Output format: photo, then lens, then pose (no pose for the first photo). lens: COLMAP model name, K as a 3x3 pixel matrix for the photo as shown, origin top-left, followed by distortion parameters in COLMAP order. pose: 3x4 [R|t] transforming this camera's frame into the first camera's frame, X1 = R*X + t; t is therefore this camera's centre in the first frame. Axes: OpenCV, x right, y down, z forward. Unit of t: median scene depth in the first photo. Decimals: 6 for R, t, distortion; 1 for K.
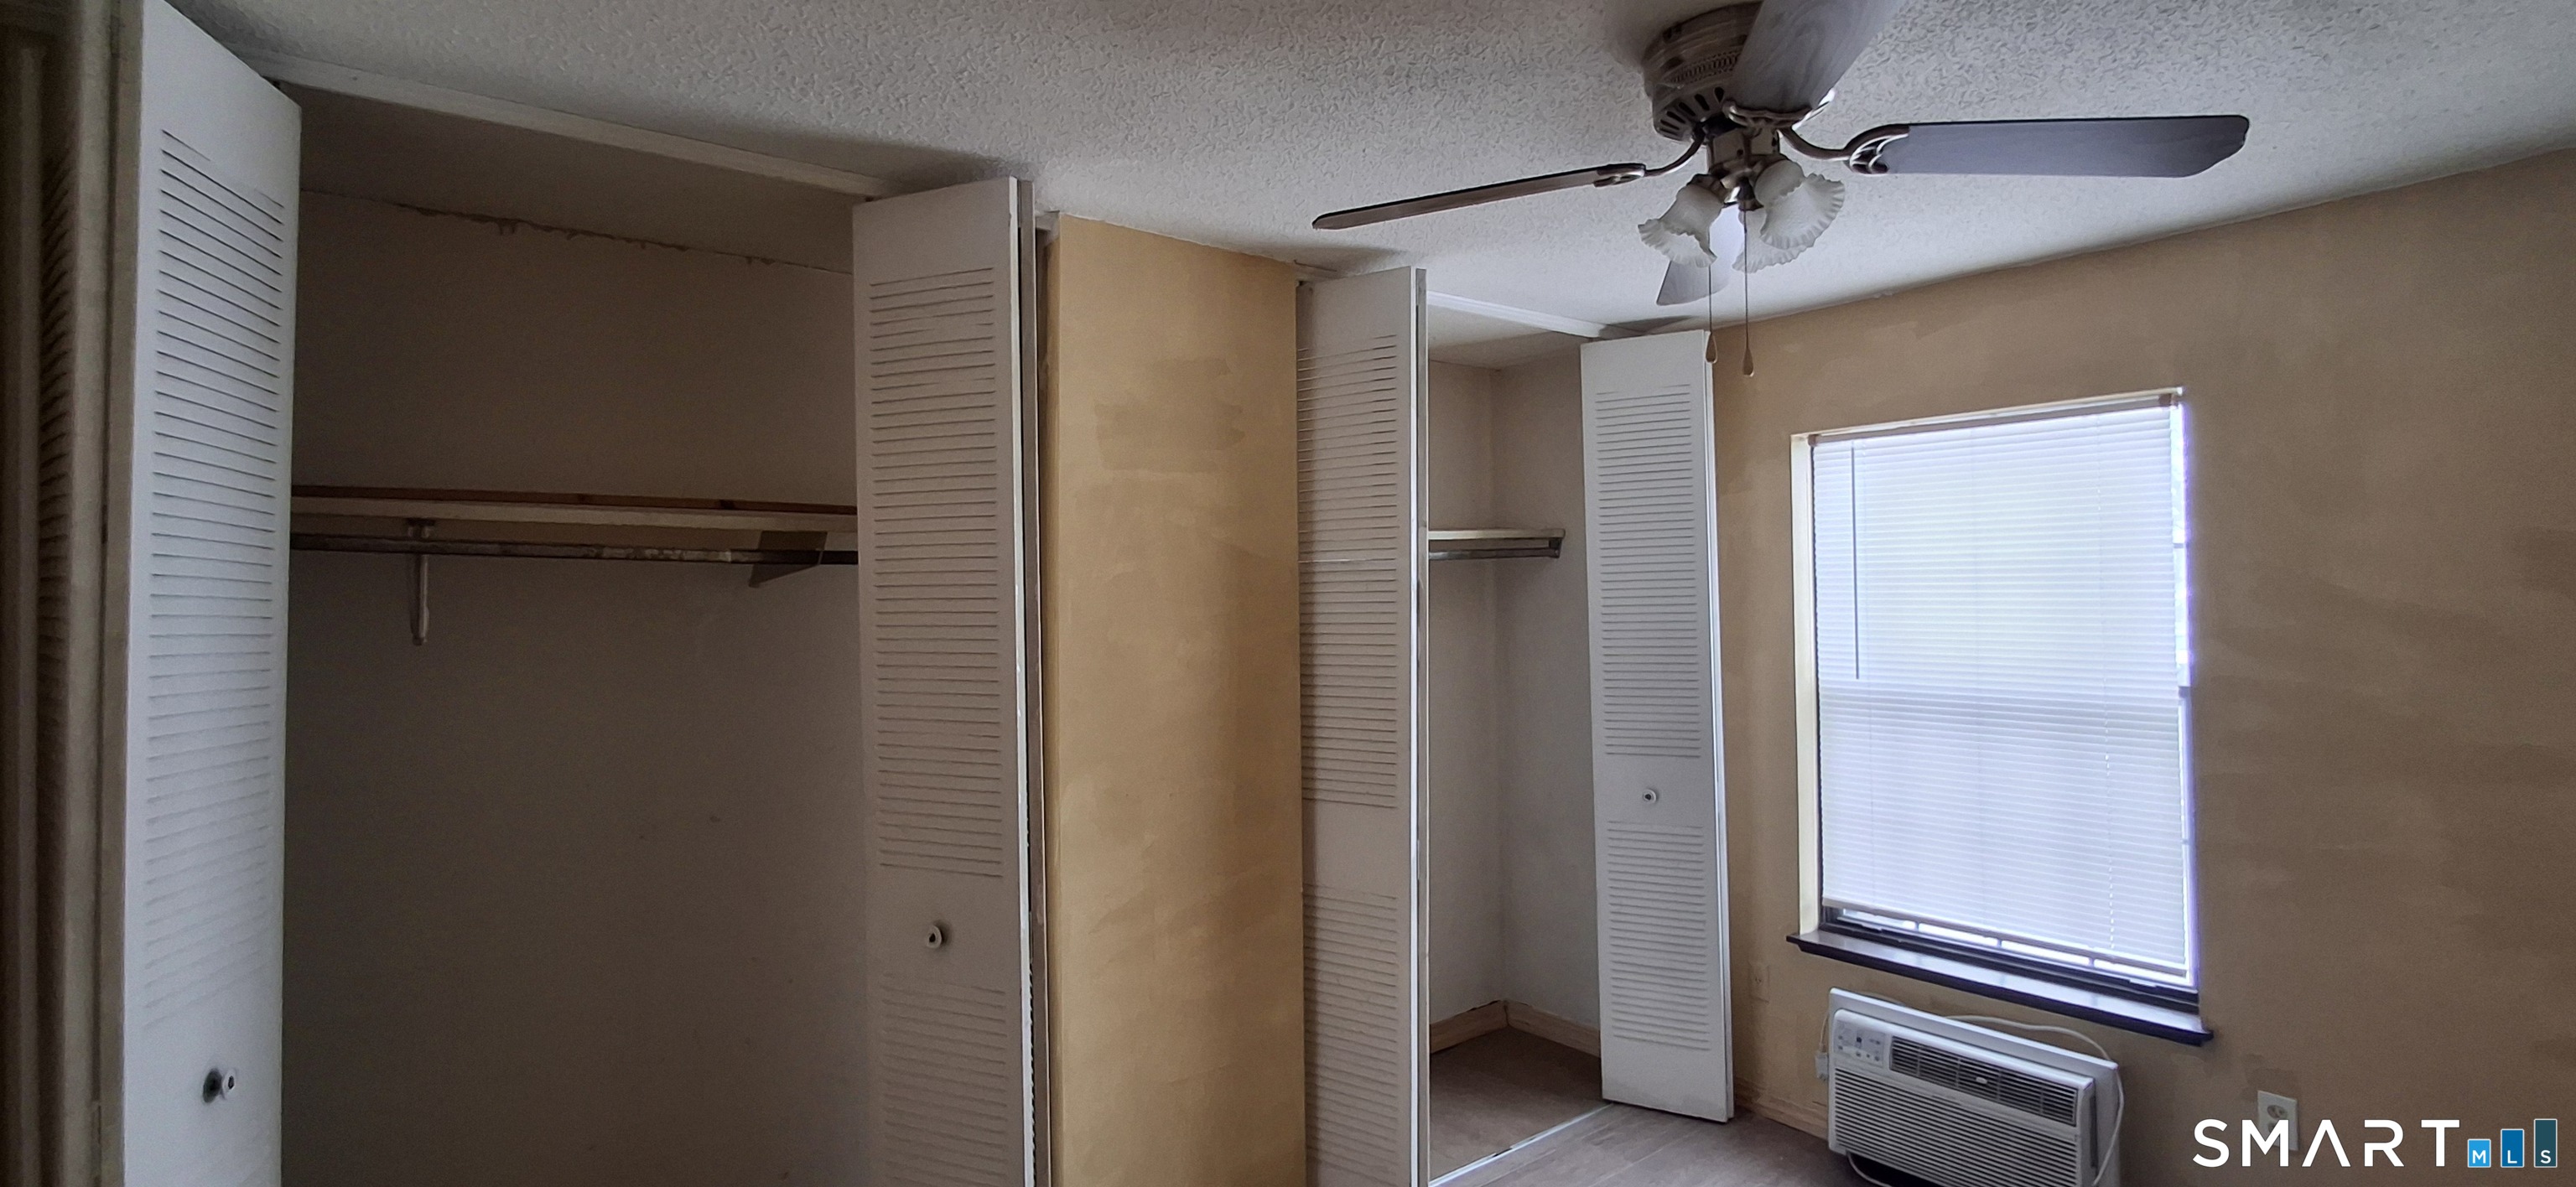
lens RADIAL K [[1177.8, 0, 1313.8], [0, 1177.8, 571.6], [0, 0, 1]] dist [0.001281, 0.000203]
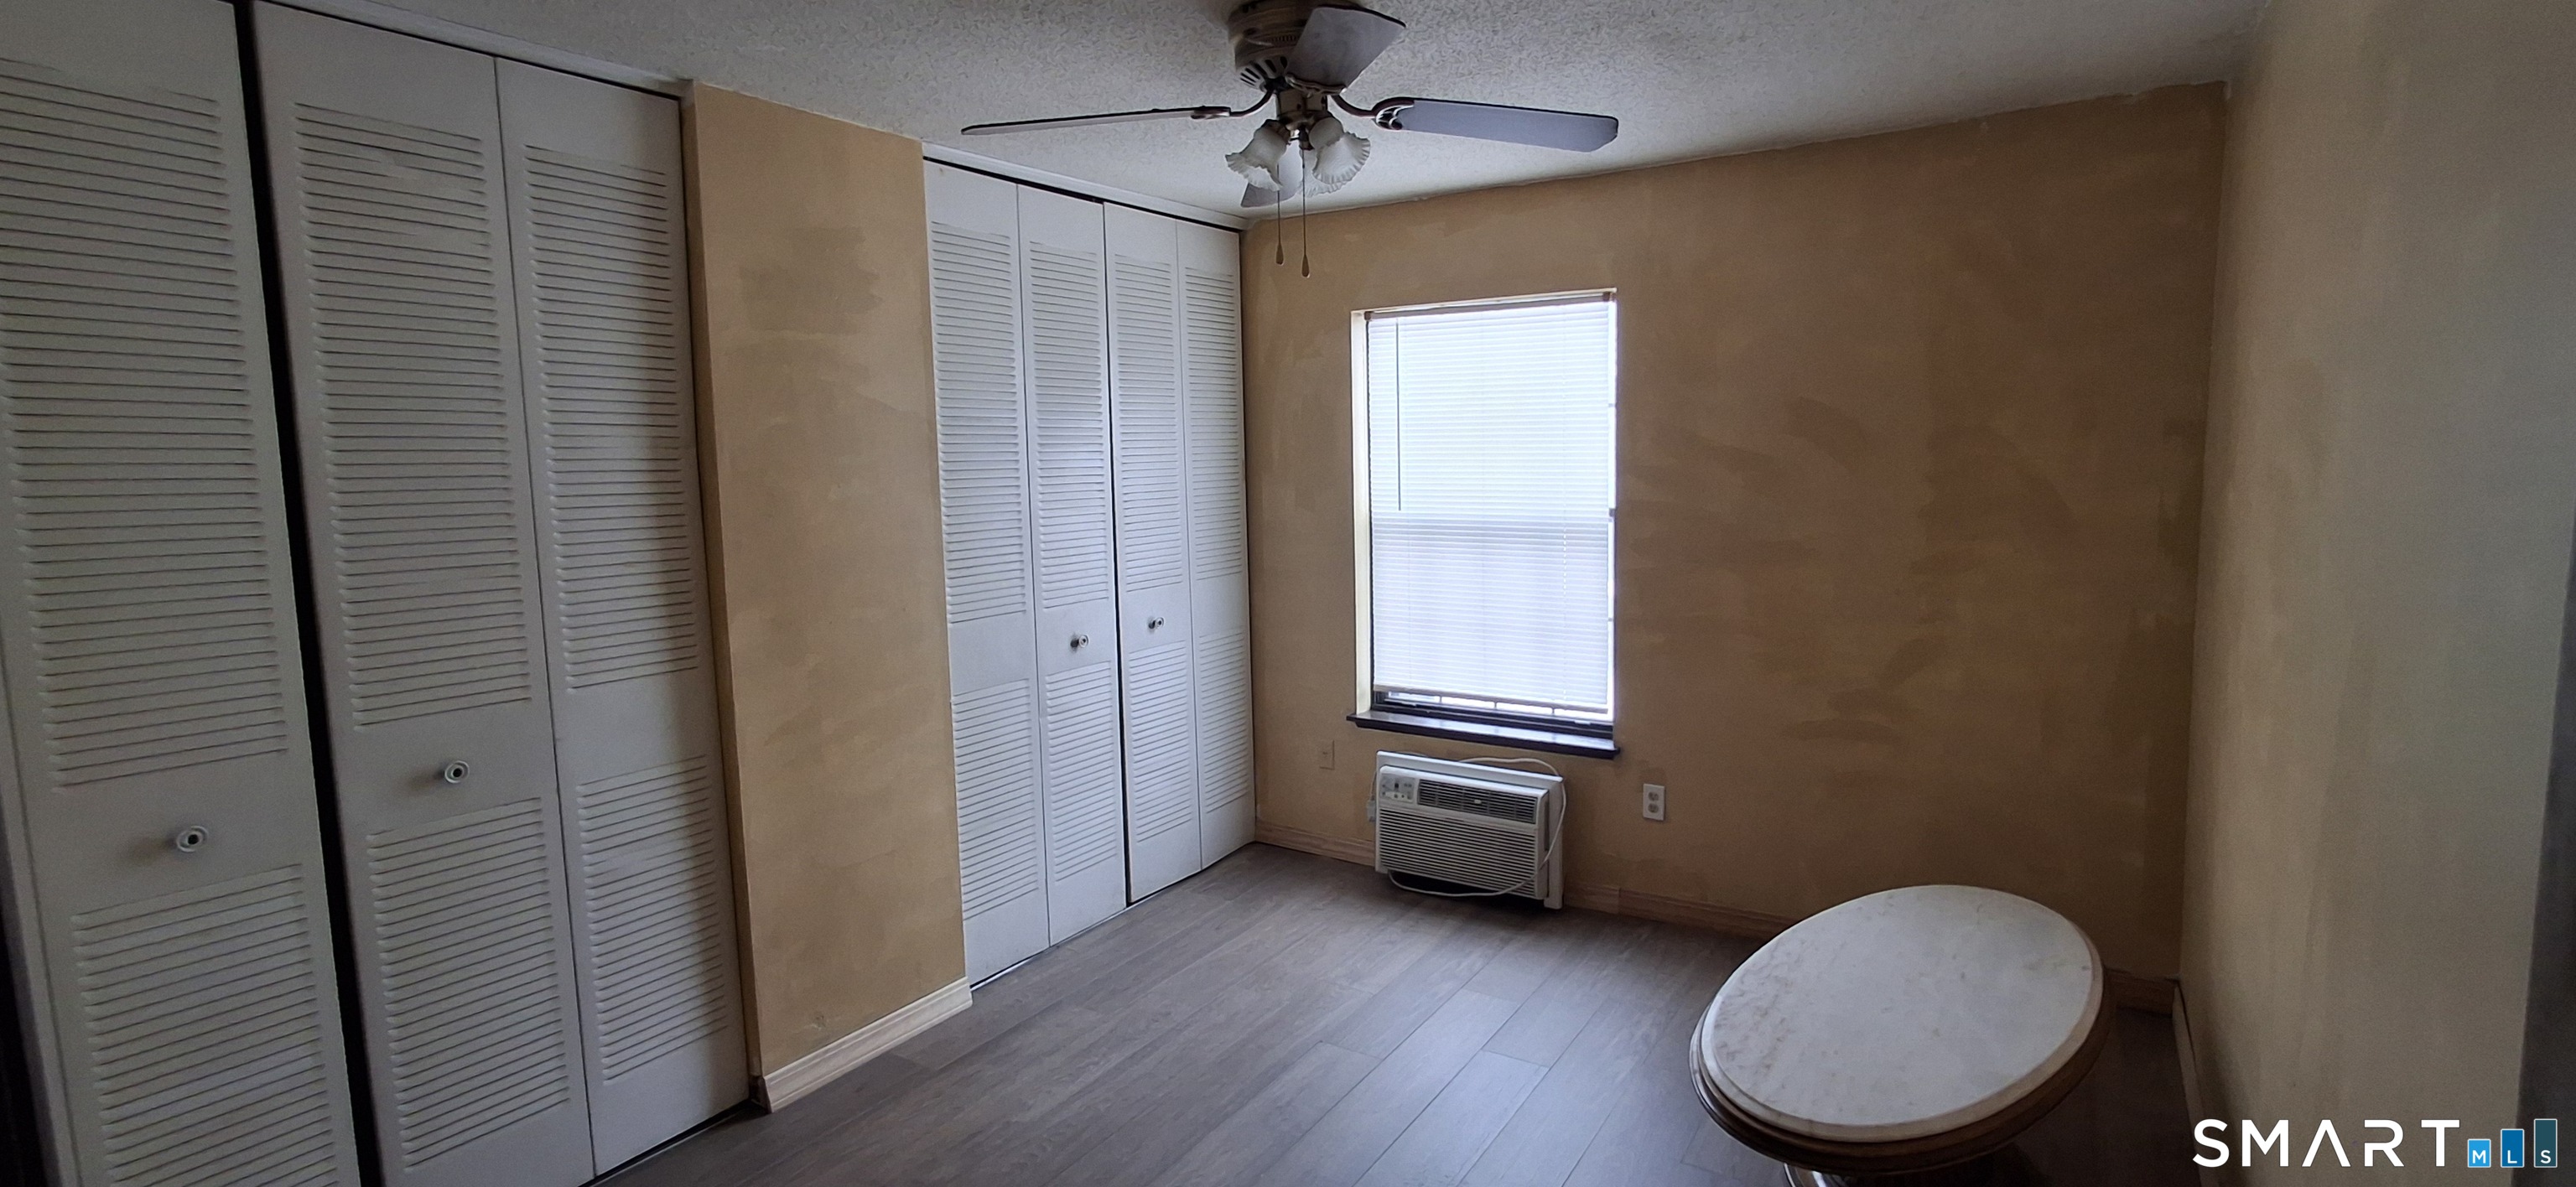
lens RADIAL K [[1177.8, 0, 1313.8], [0, 1177.8, 571.6], [0, 0, 1]] dist [0.001281, 0.000203]
pose [[0.944063, -0.040734, 0.327240, -0.047499], [0.000049, 0.992359, 0.123385, 0.000514], [-0.329765, -0.116467, 0.936851, -0.188307]]
